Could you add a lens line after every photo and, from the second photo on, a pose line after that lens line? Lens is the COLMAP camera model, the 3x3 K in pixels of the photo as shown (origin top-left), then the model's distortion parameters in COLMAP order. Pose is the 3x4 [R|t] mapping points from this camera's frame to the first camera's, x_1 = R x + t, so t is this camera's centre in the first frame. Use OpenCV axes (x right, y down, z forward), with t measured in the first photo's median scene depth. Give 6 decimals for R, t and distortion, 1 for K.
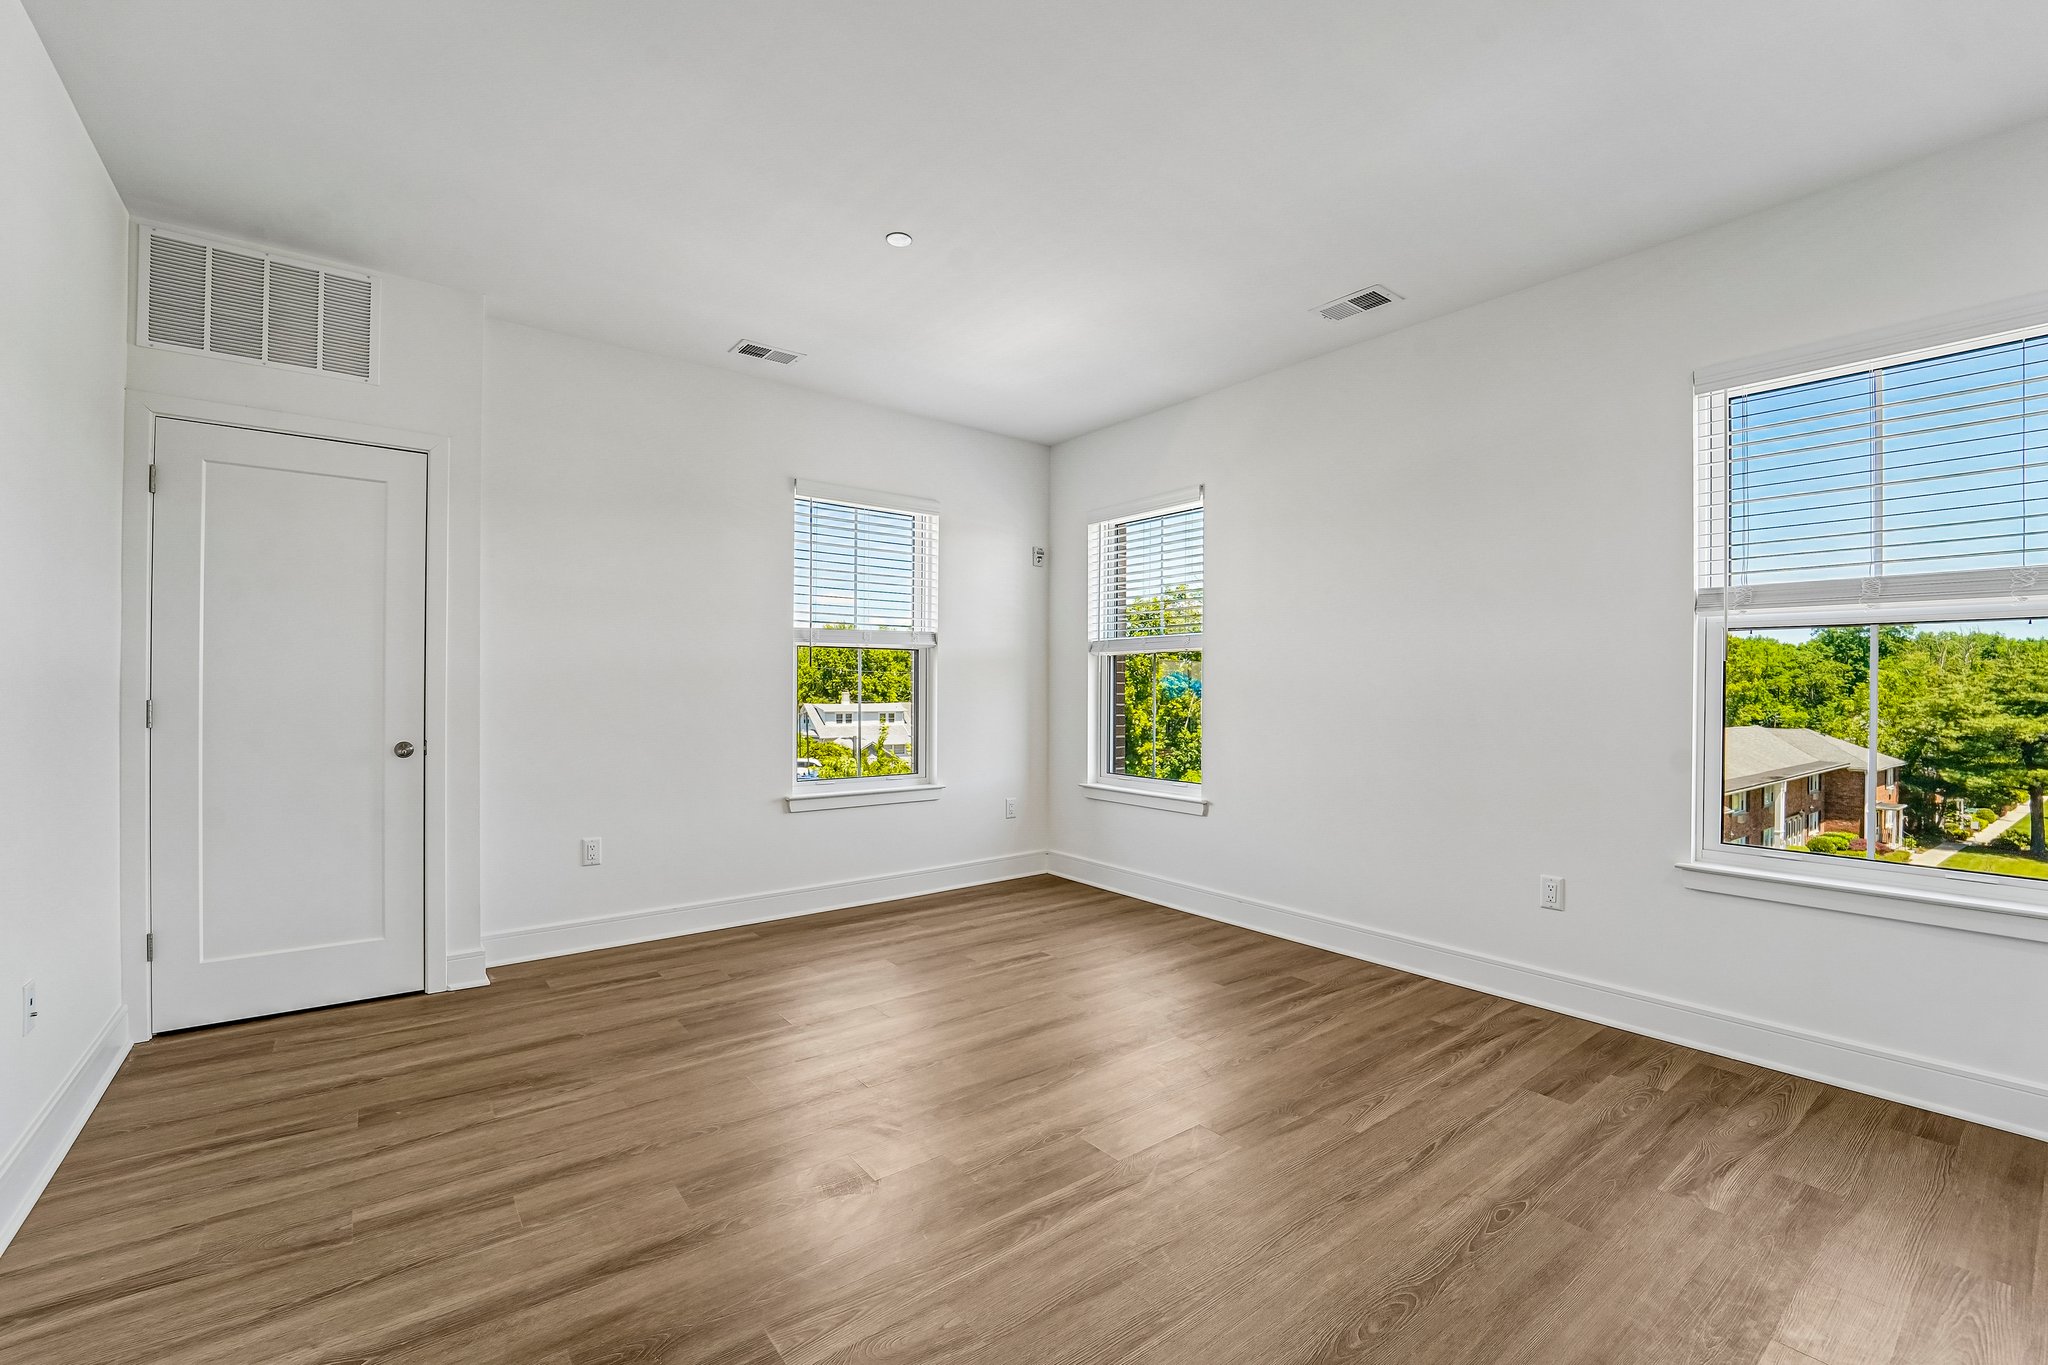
lens RADIAL K [[865.0, 0, 1023.6], [0, 865.0, 692.4], [0, 0, 1]] dist [-0.011050, -0.002873]
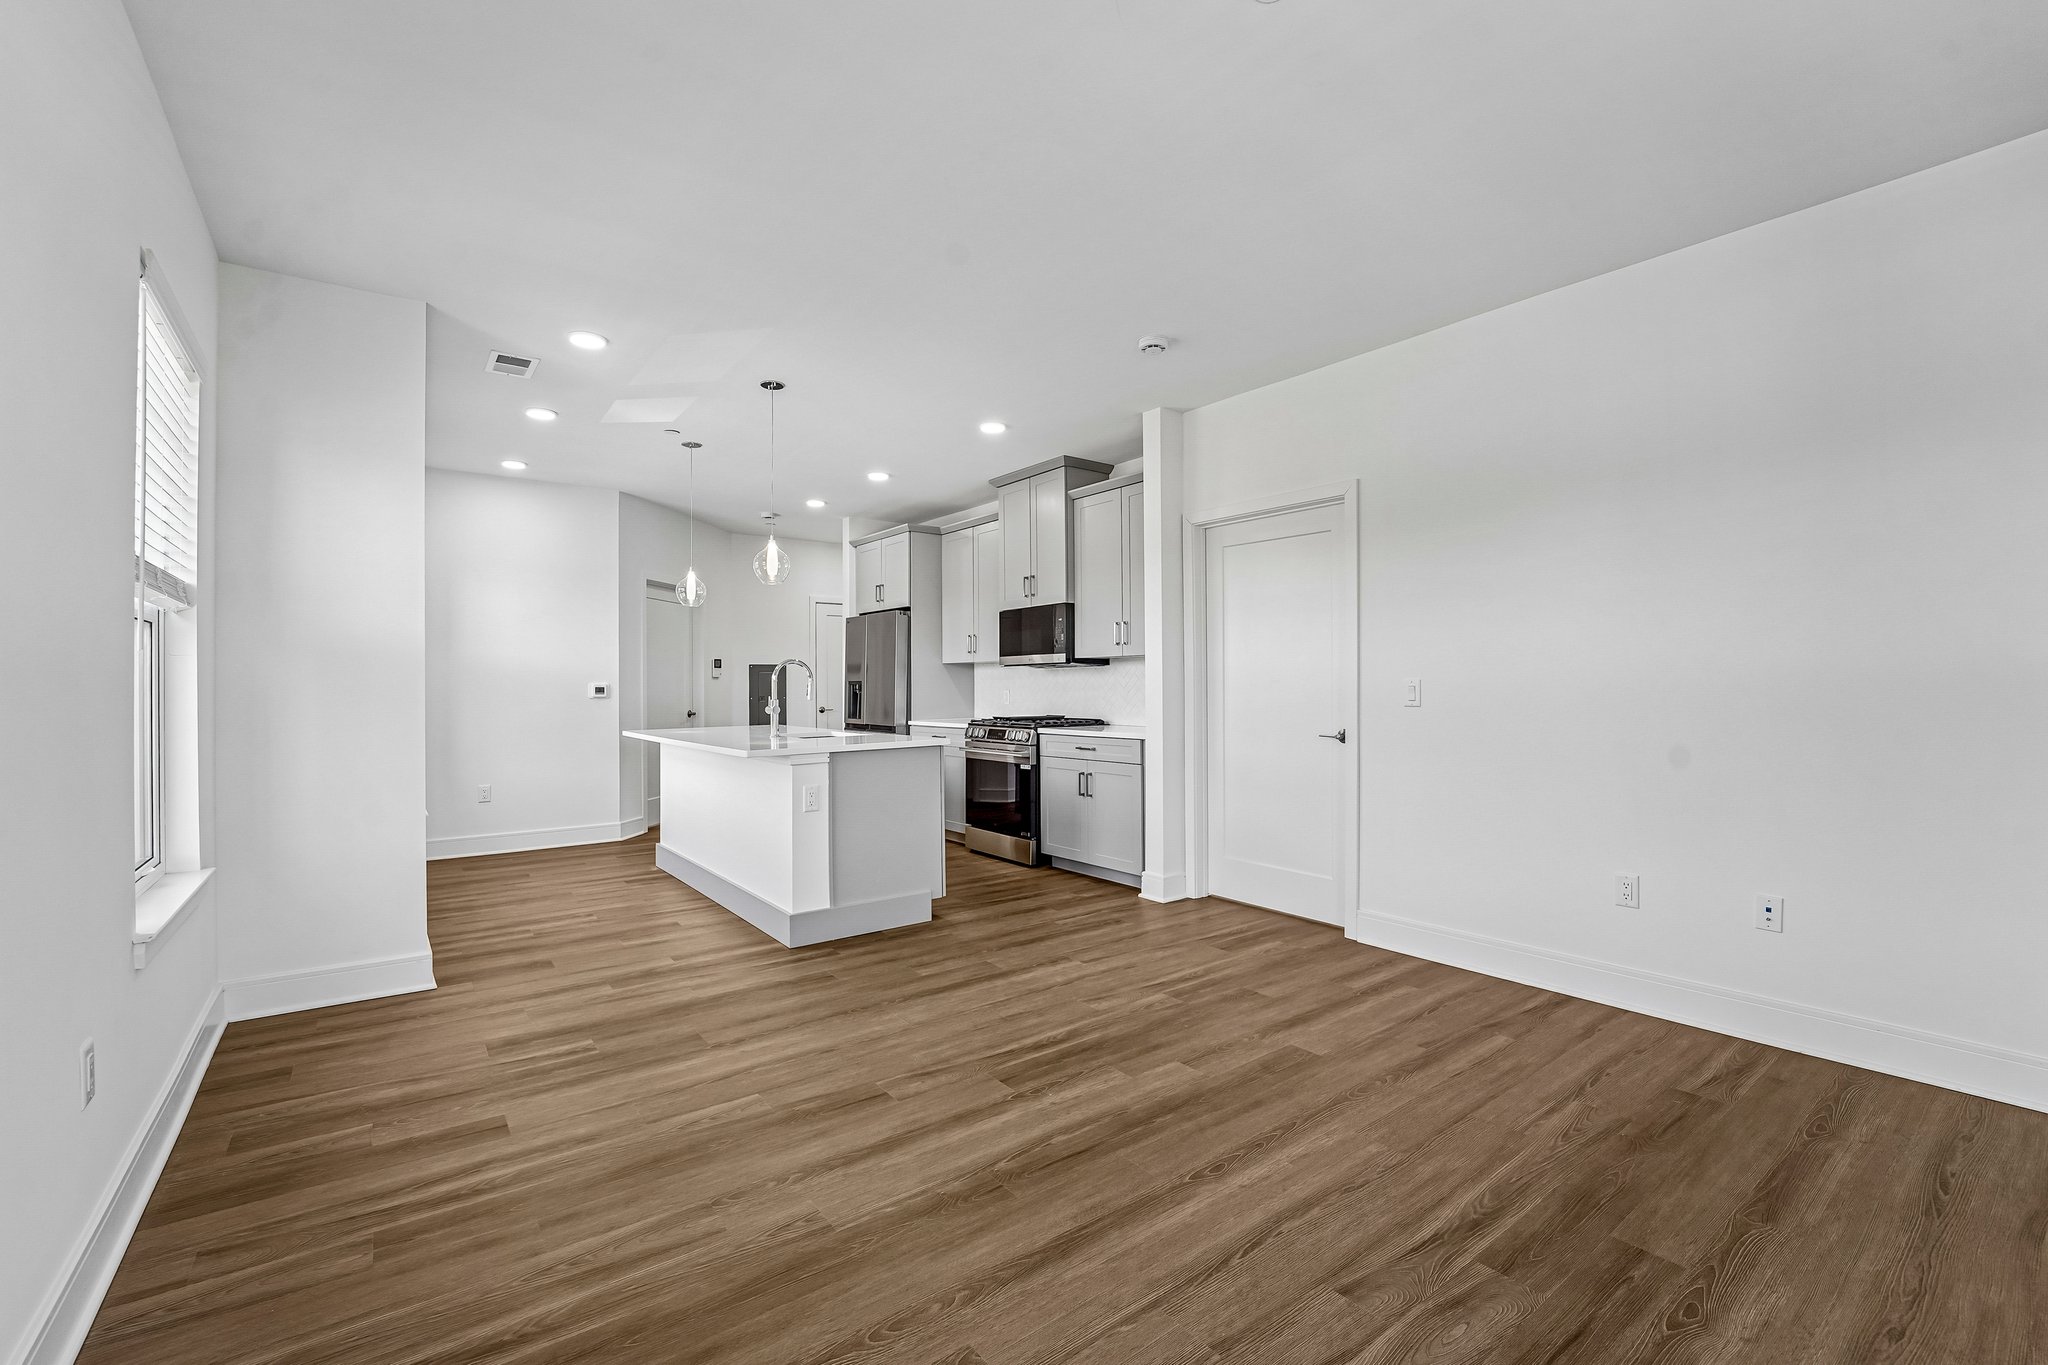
lens RADIAL K [[865.0, 0, 1029.4], [0, 865.0, 679.4], [0, 0, 1]] dist [-0.011050, -0.002873]
pose [[-0.999985, -0.001040, 0.005407, 0.028025], [-0.001036, 0.999999, 0.000745, -0.010177], [-0.005408, 0.000739, -0.999985, 1.451581]]
